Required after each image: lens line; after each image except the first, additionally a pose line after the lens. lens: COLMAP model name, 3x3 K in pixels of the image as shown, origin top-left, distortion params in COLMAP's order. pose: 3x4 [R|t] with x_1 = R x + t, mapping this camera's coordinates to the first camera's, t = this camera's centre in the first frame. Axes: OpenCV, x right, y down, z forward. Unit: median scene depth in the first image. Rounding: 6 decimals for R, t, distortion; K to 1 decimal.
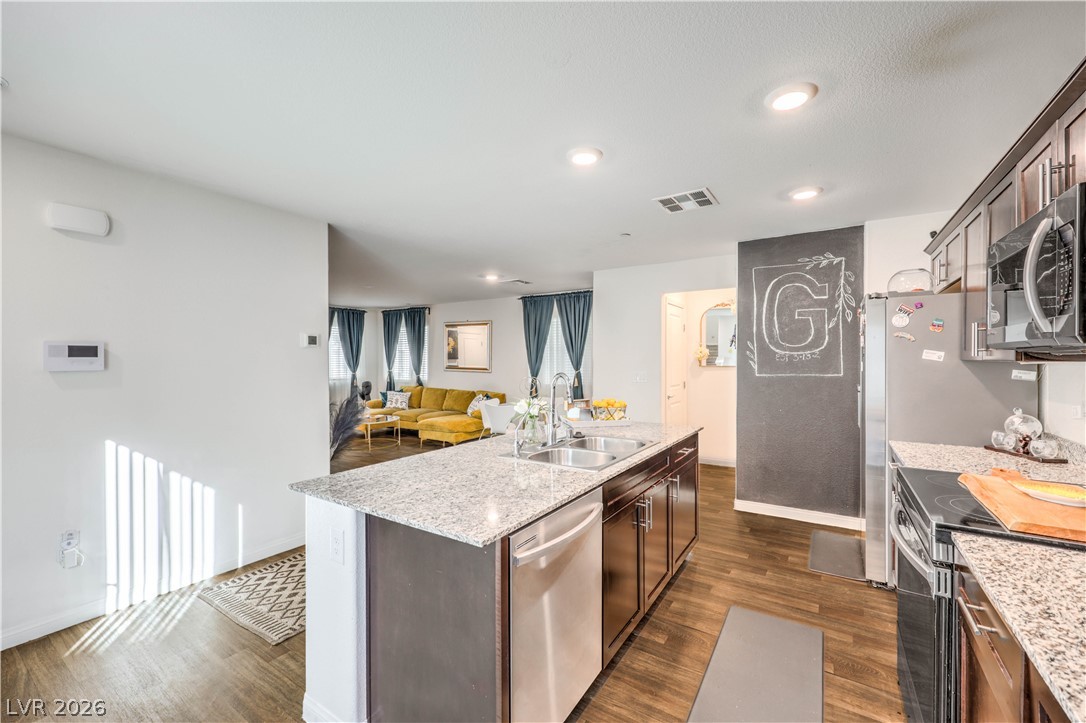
lens RADIAL K [[451.1, 0, 543.2], [0, 451.1, 367.4], [0, 0, 1]] dist [-0.002562, 0.000432]
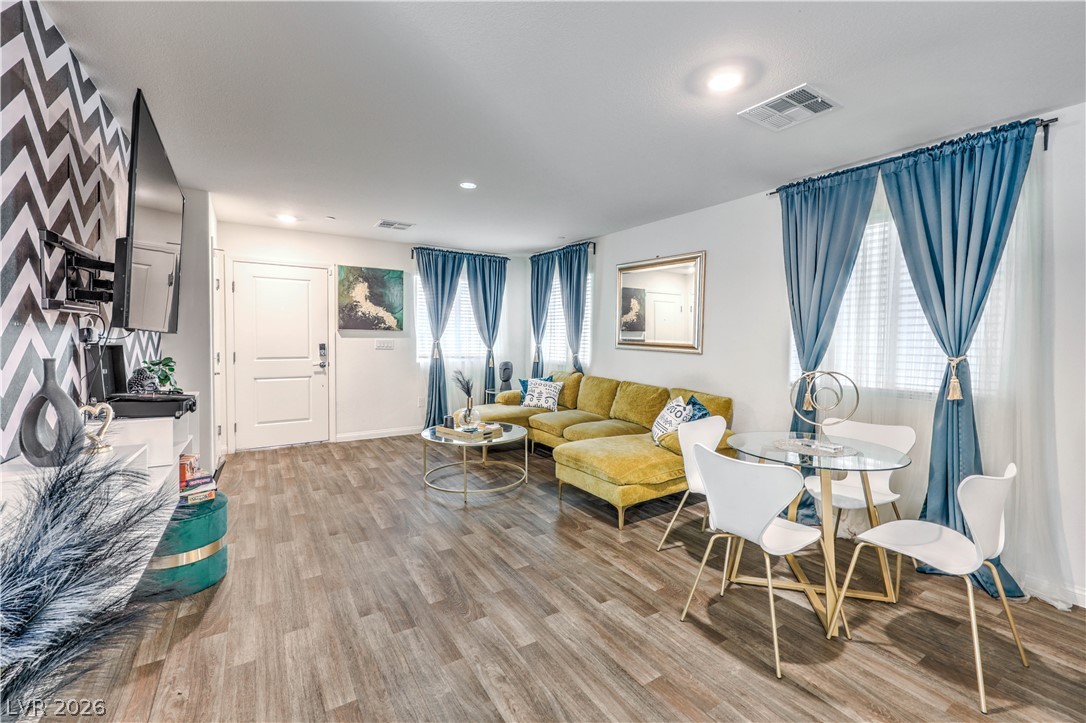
lens RADIAL K [[451.1, 0, 542.2], [0, 451.1, 343.2], [0, 0, 1]] dist [-0.002562, 0.000432]
pose [[0.906492, 0.018782, -0.421805, -0.061140], [-0.019538, 0.999806, 0.002530, 0.001177], [0.421771, 0.005948, 0.906683, 0.433812]]
